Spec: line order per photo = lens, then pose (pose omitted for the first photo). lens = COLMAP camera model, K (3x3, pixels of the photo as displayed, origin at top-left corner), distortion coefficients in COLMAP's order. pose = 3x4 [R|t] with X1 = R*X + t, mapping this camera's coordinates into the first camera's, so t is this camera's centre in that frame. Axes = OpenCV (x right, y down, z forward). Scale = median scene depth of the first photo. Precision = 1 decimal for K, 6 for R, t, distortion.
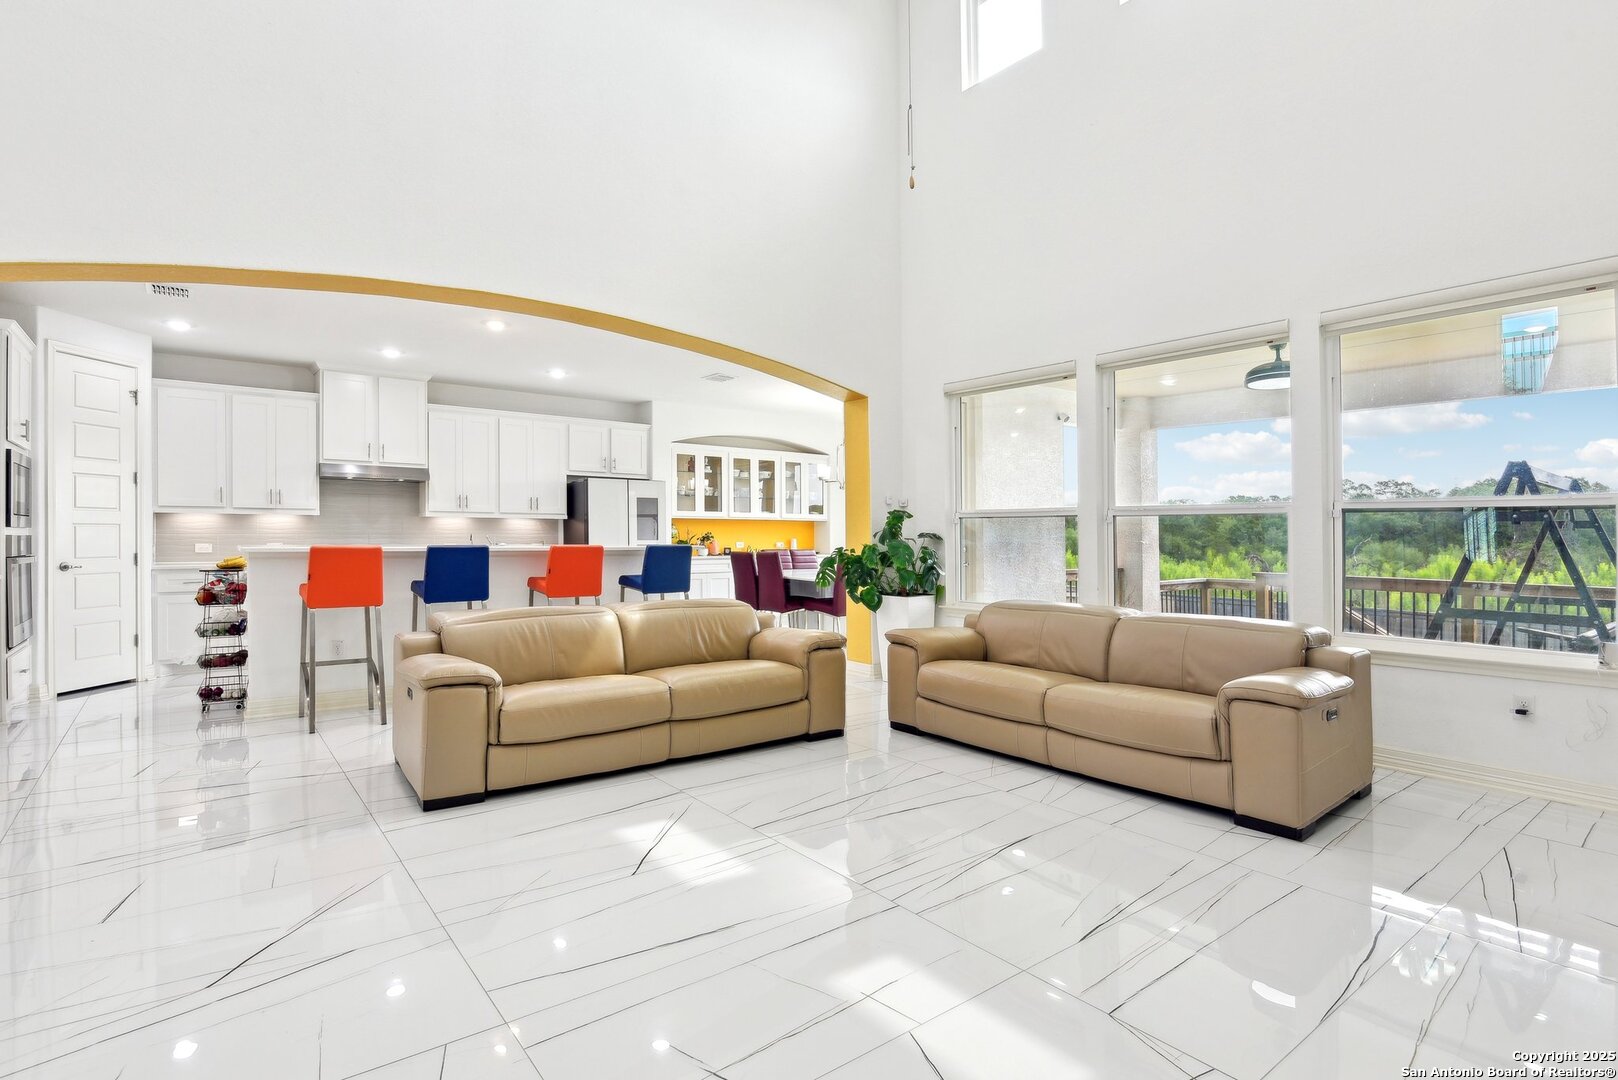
lens RADIAL K [[770.3, 0, 834.4], [0, 770.3, 539.9], [0, 0, 1]] dist [-0.009854, -0.006993]
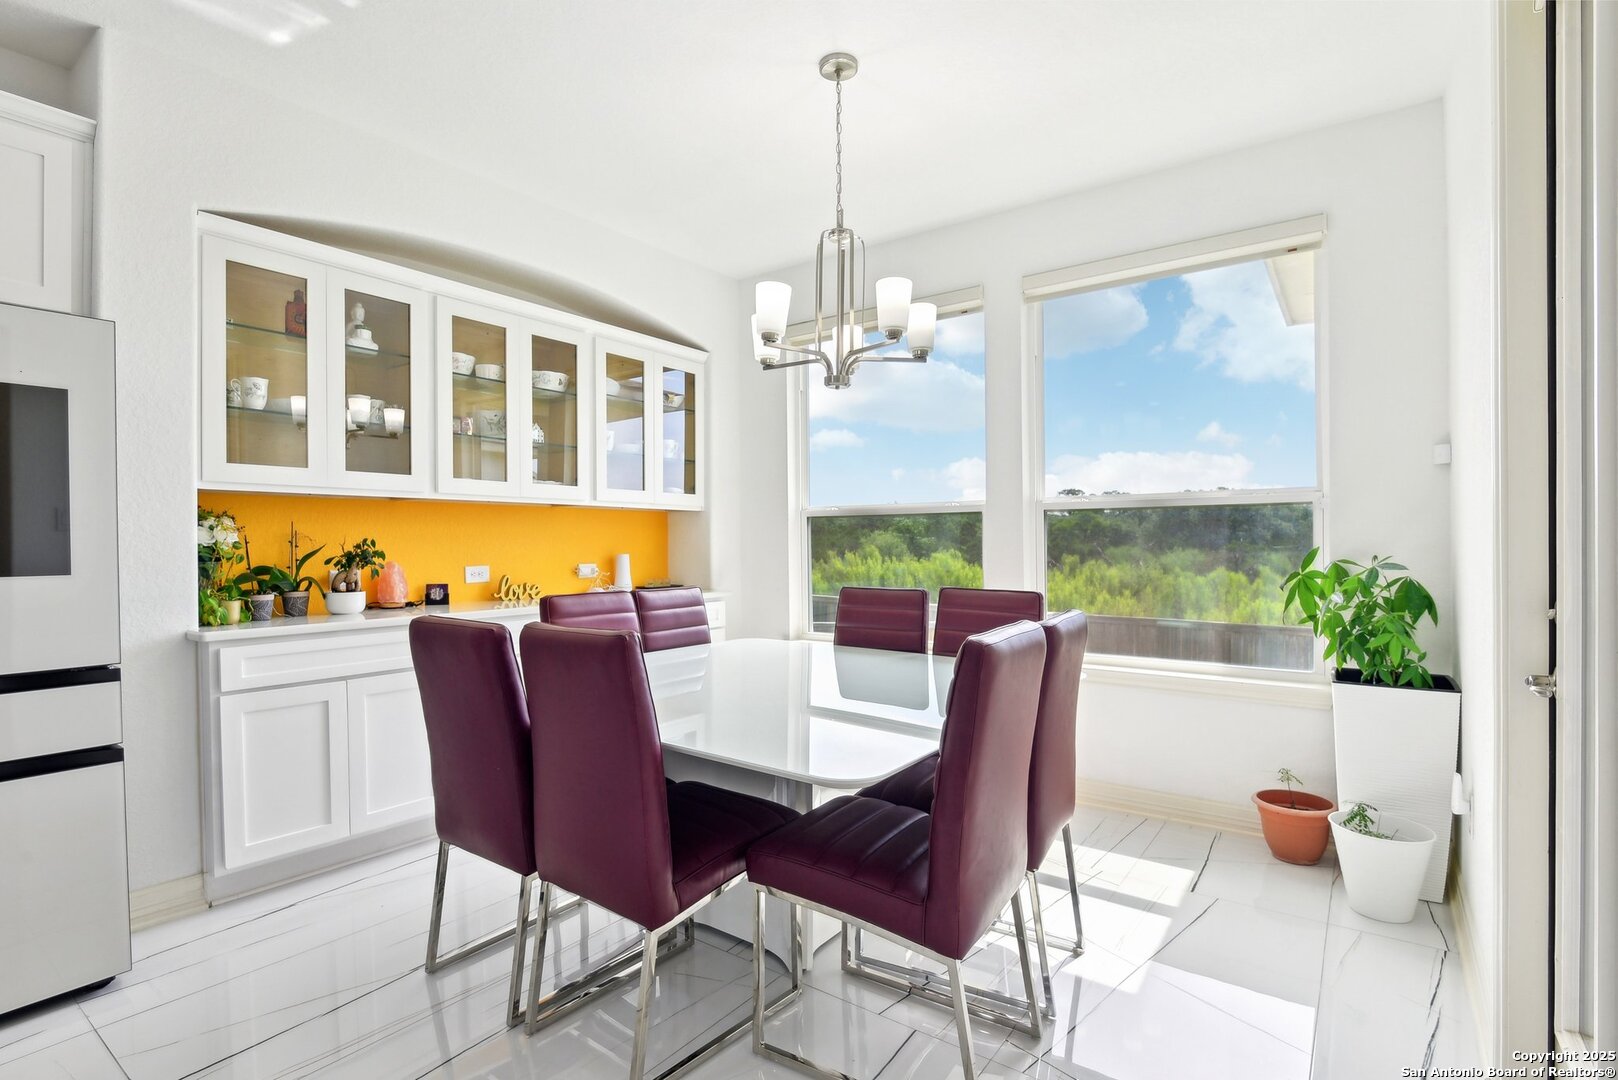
lens RADIAL K [[770.3, 0, 815.1], [0, 770.3, 535.1], [0, 0, 1]] dist [-0.009854, -0.006993]
pose [[0.966688, -0.001772, 0.255951, -0.082586], [0.005207, 0.999905, -0.012741, -0.008938], [-0.255904, 0.013650, 0.966606, 0.823131]]
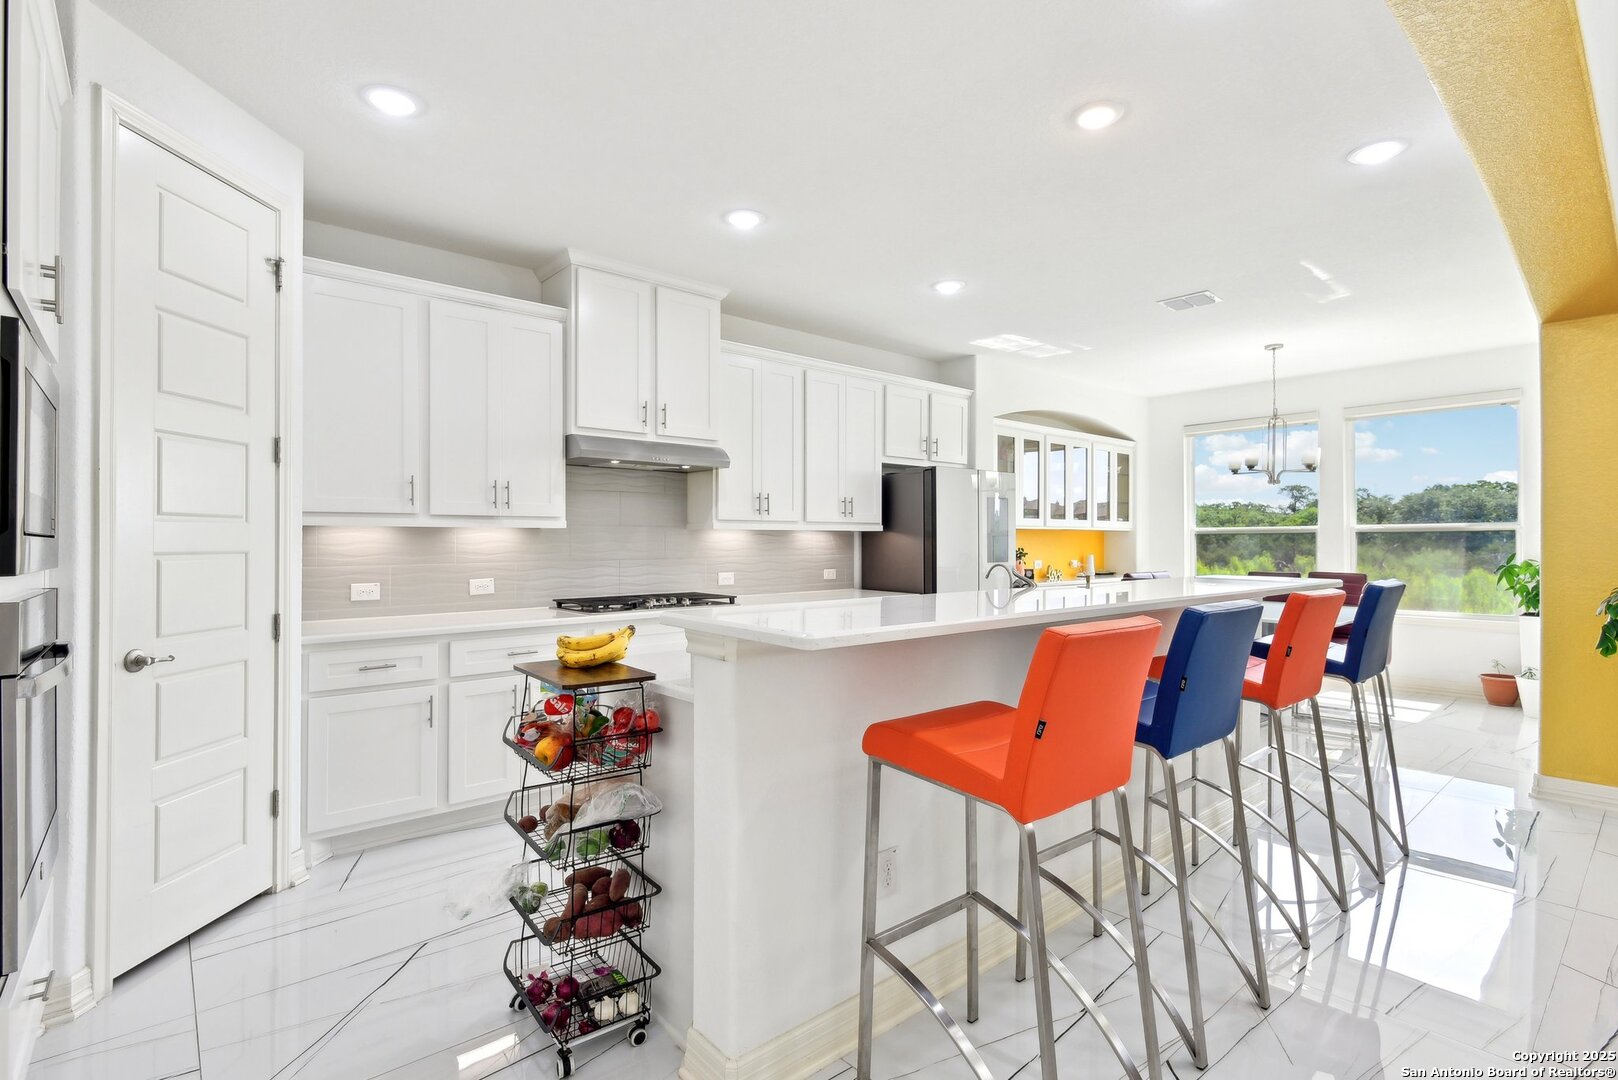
lens RADIAL K [[770.3, 0, 839.8], [0, 770.3, 537.5], [0, 0, 1]] dist [-0.009854, -0.006993]
pose [[0.998996, -0.004934, 0.044525, -0.453219], [0.005459, 0.999917, -0.011680, -0.016252], [-0.044464, 0.011912, 0.998940, 0.396528]]
